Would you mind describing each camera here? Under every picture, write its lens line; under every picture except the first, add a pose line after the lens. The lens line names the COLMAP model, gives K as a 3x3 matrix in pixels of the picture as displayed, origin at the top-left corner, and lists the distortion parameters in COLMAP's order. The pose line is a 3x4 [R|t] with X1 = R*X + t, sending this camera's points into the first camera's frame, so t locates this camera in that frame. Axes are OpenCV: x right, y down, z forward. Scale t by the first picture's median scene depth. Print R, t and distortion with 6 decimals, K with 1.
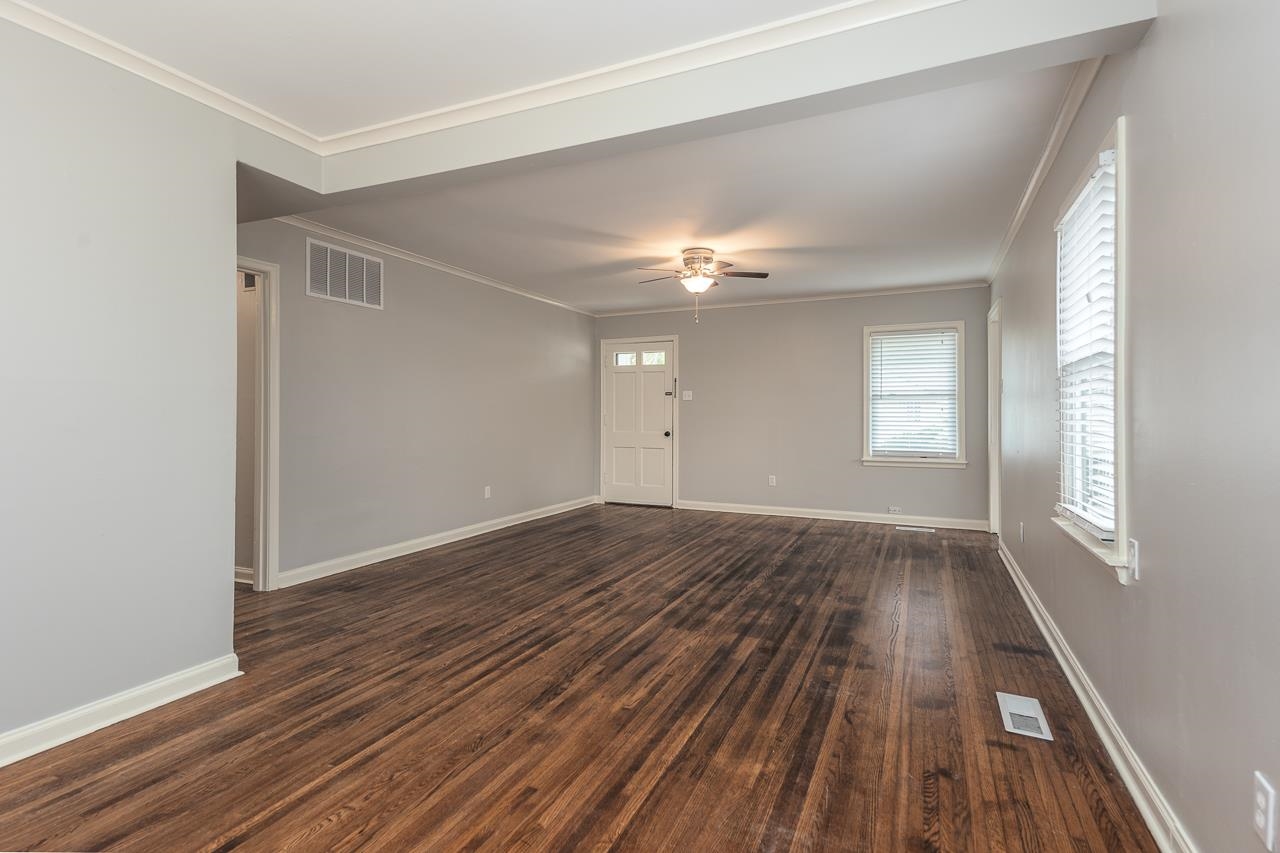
lens RADIAL K [[623.0, 0, 601.7], [0, 623.0, 411.6], [0, 0, 1]] dist [0.052205, 0.000040]
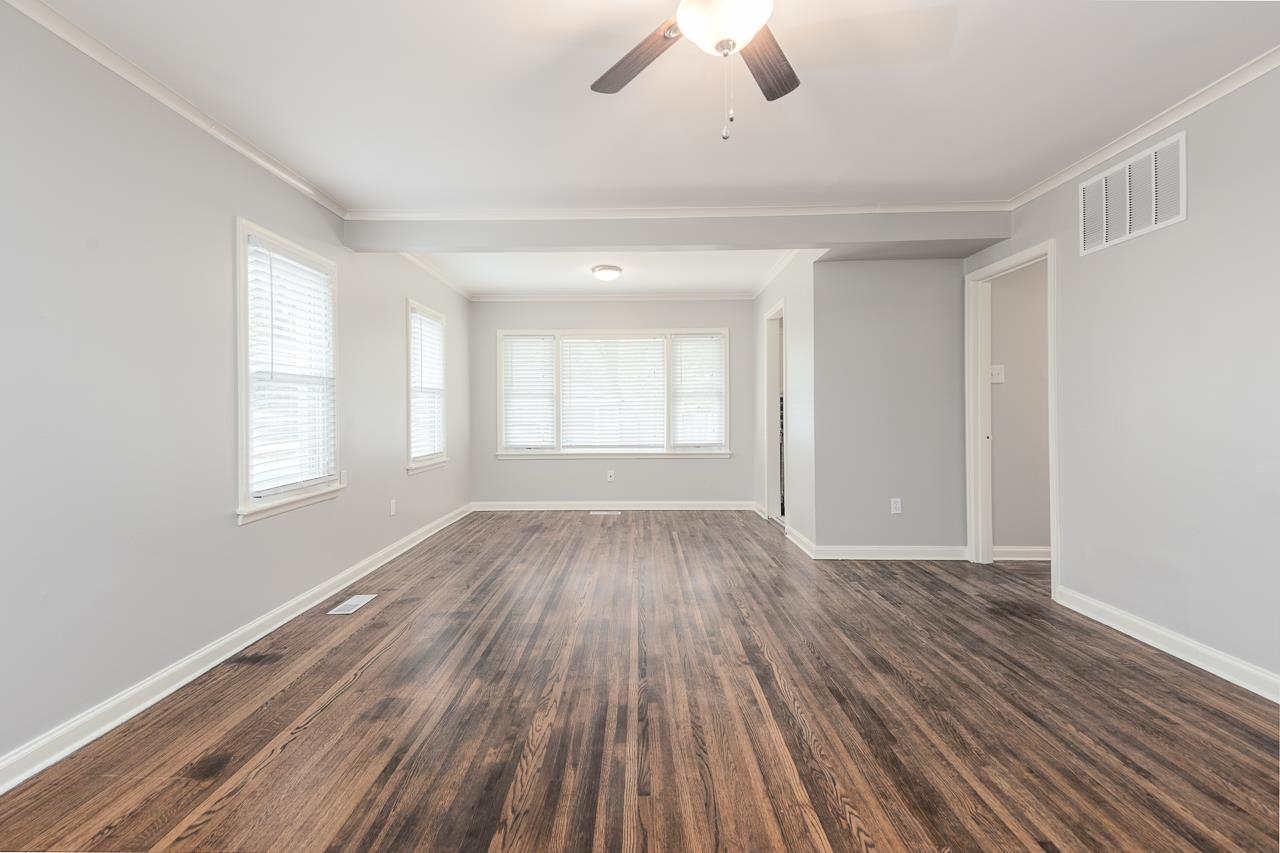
lens RADIAL K [[636.4, 0, 645.9], [0, 636.4, 410.1], [0, 0, 1]] dist [0.056749, -0.025859]
pose [[-0.886615, 0.006492, -0.462463, 0.487836], [0.010981, 0.999915, -0.007017, 0.011836], [0.462378, -0.011300, -0.886611, 1.774733]]
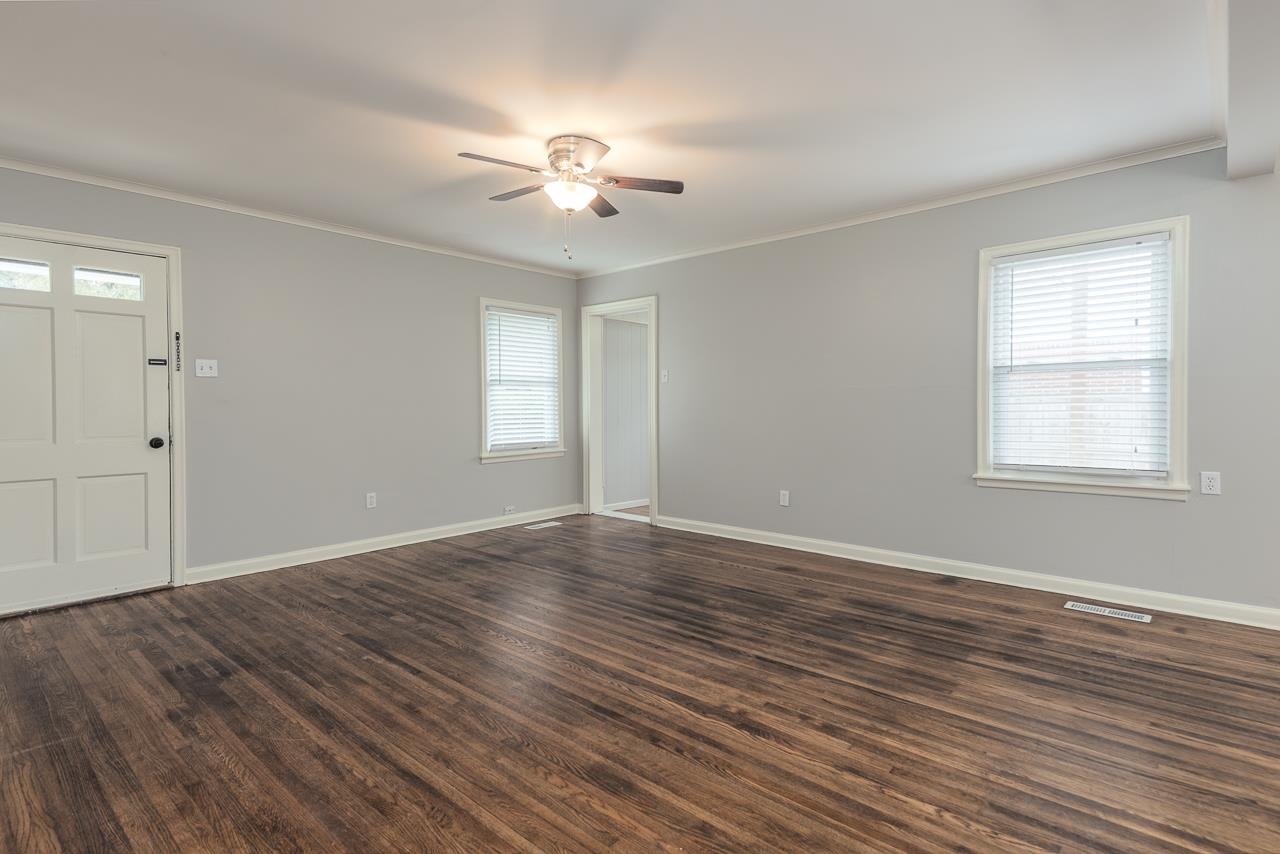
lens RADIAL K [[636.4, 0, 645.9], [0, 636.4, 410.6], [0, 0, 1]] dist [0.056749, -0.025859]
pose [[0.259743, -0.011764, 0.965606, -0.628568], [0.002127, 0.999930, 0.011610, 0.010184], [-0.965676, -0.000961, 0.259750, 1.039459]]
